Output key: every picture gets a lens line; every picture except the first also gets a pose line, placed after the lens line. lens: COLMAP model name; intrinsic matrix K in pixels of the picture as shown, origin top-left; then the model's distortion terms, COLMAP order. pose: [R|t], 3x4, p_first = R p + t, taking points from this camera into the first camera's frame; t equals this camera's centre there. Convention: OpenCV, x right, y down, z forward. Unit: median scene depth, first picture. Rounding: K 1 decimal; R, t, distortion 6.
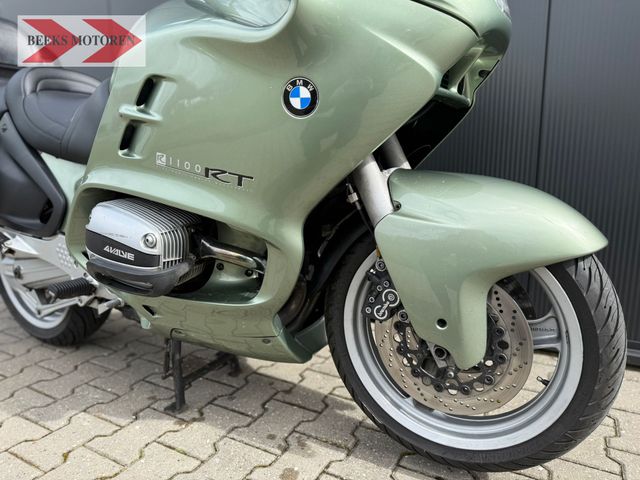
lens RADIAL K [[456.6, 0, 320.0], [0, 456.6, 240.0], [0, 0, 1]] dist [0.002357, -0.007064]
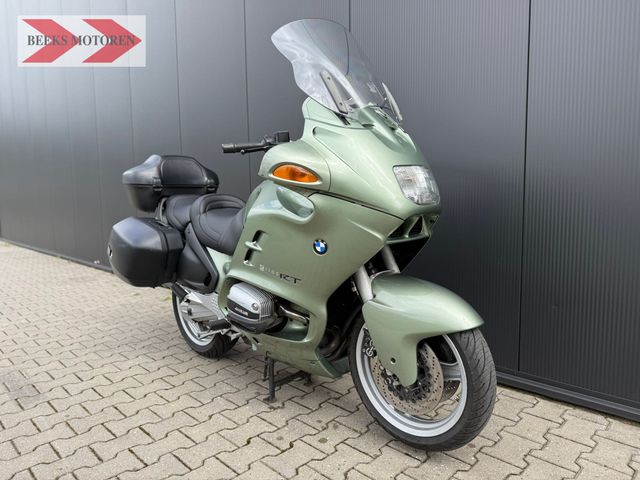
lens RADIAL K [[444.8, 0, 320.0], [0, 444.8, 240.0], [0, 0, 1]] dist [0.089976, -0.133248]
pose [[0.962875, 0.016849, -0.269422, 0.356144], [-0.036357, 0.997051, -0.067584, -0.138137], [0.267489, 0.074870, 0.960648, -0.699614]]
